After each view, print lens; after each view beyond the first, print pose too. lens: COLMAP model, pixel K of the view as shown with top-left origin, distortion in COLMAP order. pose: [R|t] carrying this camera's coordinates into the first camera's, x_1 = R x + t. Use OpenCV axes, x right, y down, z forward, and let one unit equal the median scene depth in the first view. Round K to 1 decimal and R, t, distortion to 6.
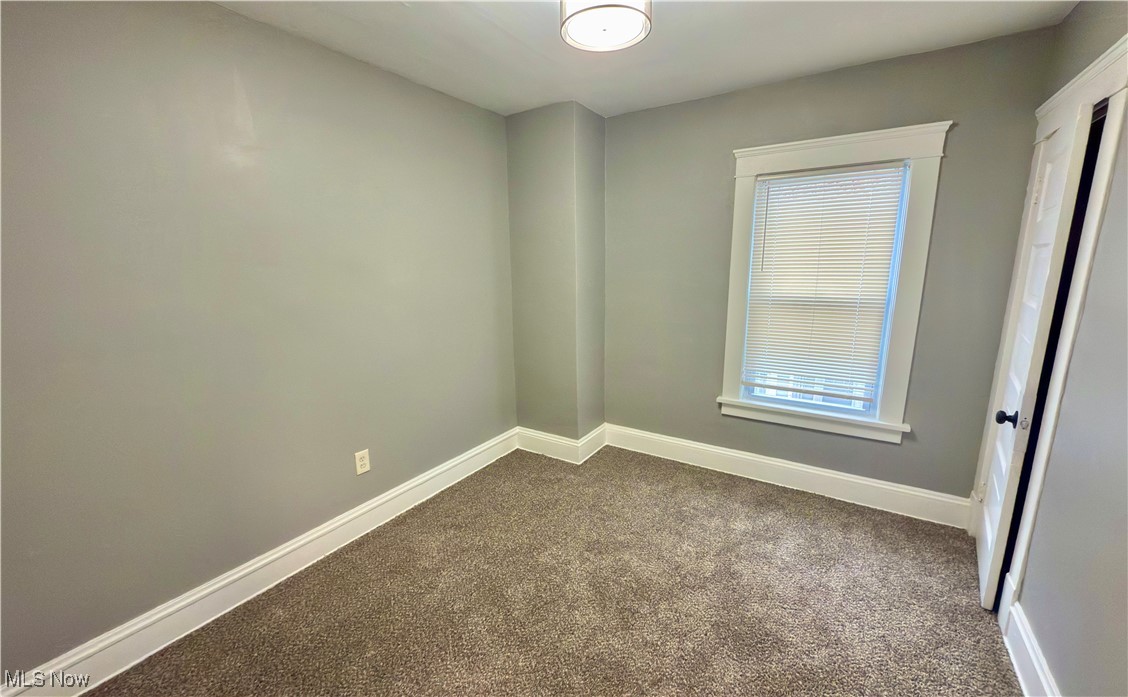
lens RADIAL K [[443.9, 0, 564.0], [0, 443.9, 348.5], [0, 0, 1]] dist [-0.002121, -0.000276]
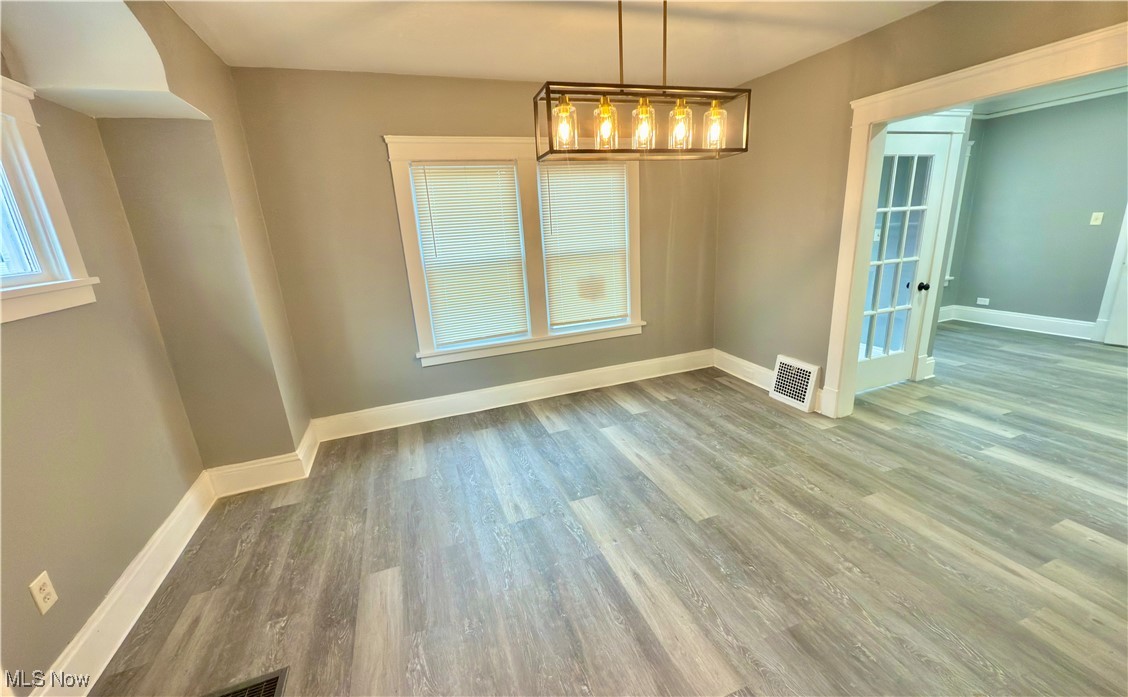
lens RADIAL K [[443.9, 0, 564.0], [0, 443.9, 348.5], [0, 0, 1]] dist [-0.002121, -0.000276]
pose [[0.595637, -0.222277, 0.771887, -0.420502], [0.190108, 0.972659, 0.133393, -0.013363], [-0.780433, 0.067288, 0.621608, 0.051520]]
